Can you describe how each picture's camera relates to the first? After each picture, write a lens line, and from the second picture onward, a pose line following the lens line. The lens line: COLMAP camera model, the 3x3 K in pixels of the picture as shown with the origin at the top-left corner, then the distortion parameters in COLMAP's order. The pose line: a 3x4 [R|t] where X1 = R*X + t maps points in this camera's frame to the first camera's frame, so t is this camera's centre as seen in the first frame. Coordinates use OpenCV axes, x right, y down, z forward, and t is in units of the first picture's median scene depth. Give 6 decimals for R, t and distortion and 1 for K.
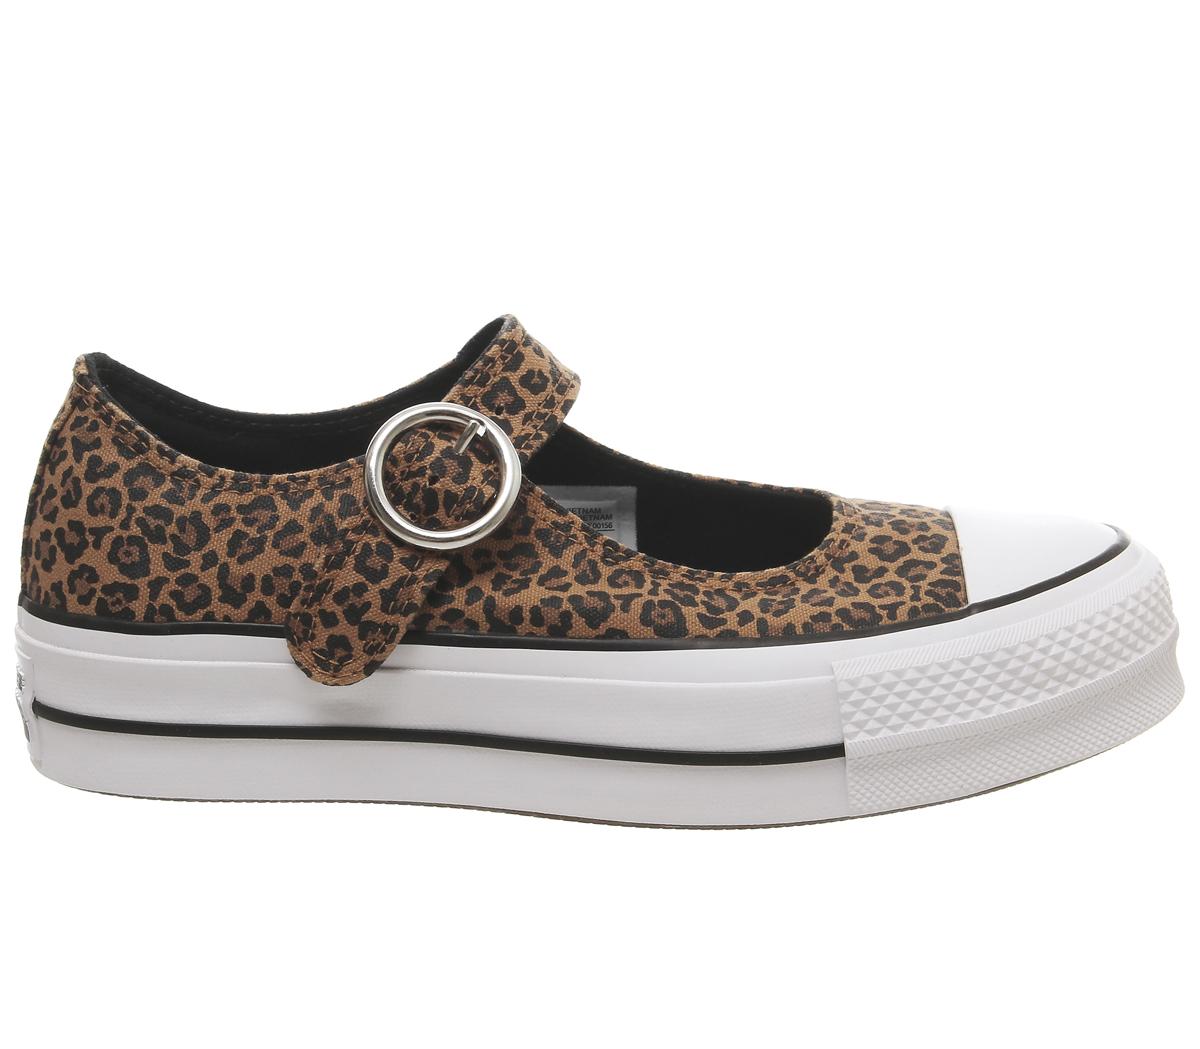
lens RADIAL K [[2567.1, 0, 600.5], [0, 2567.1, 526.9], [0, 0, 1]] dist [0.085018, 0.000000]
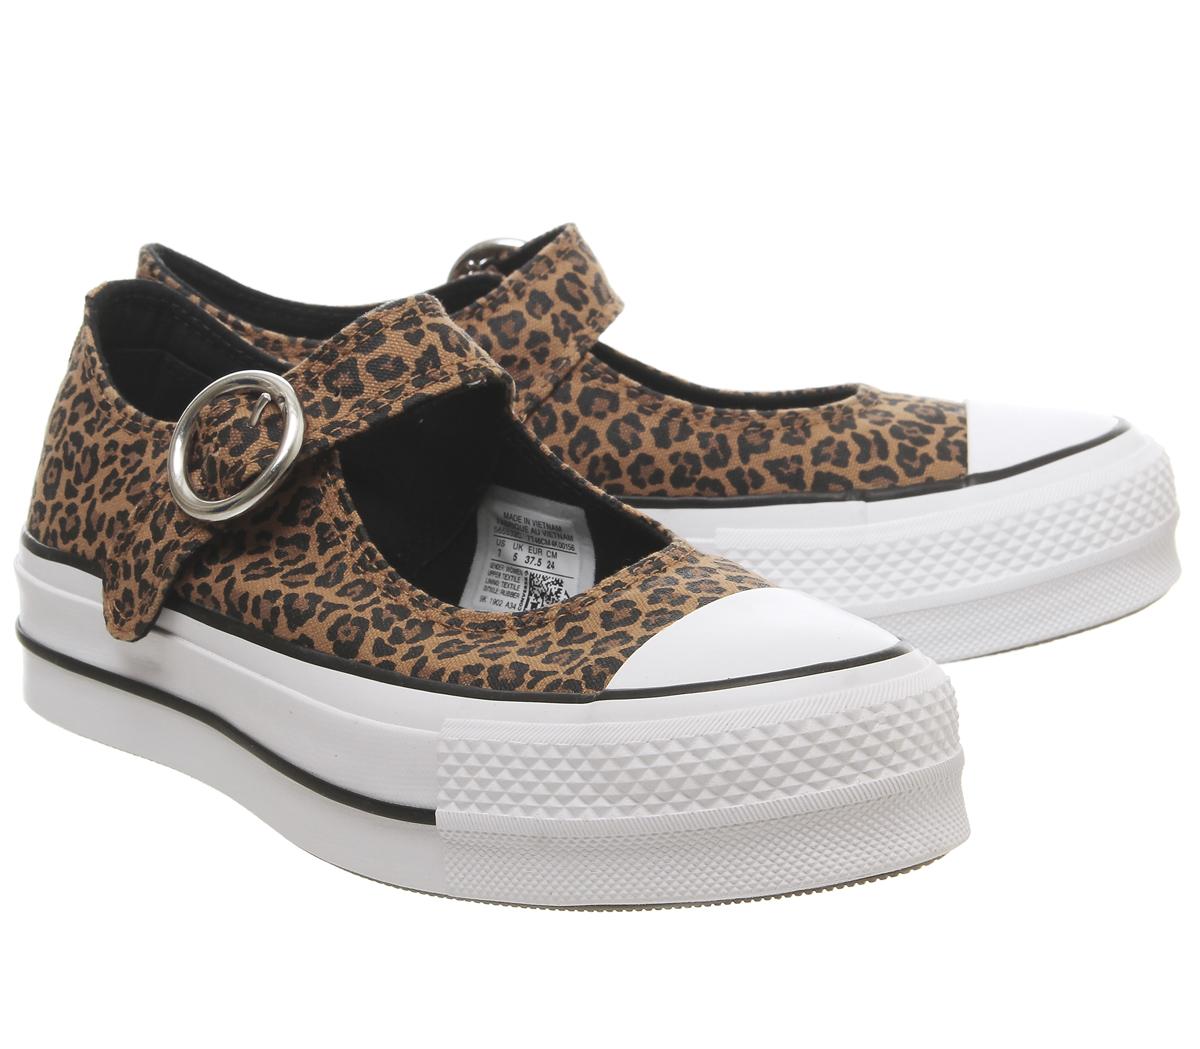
lens RADIAL K [[2742.0, 0, 600.5], [0, 2742.0, 524.7], [0, 0, 1]] dist [0.238596, 0.000000]
pose [[0.824610, 0.183600, -0.535079, 0.601527], [-0.184581, 0.981425, 0.052296, -0.069559], [0.534741, 0.055642, 0.843182, 0.210697]]
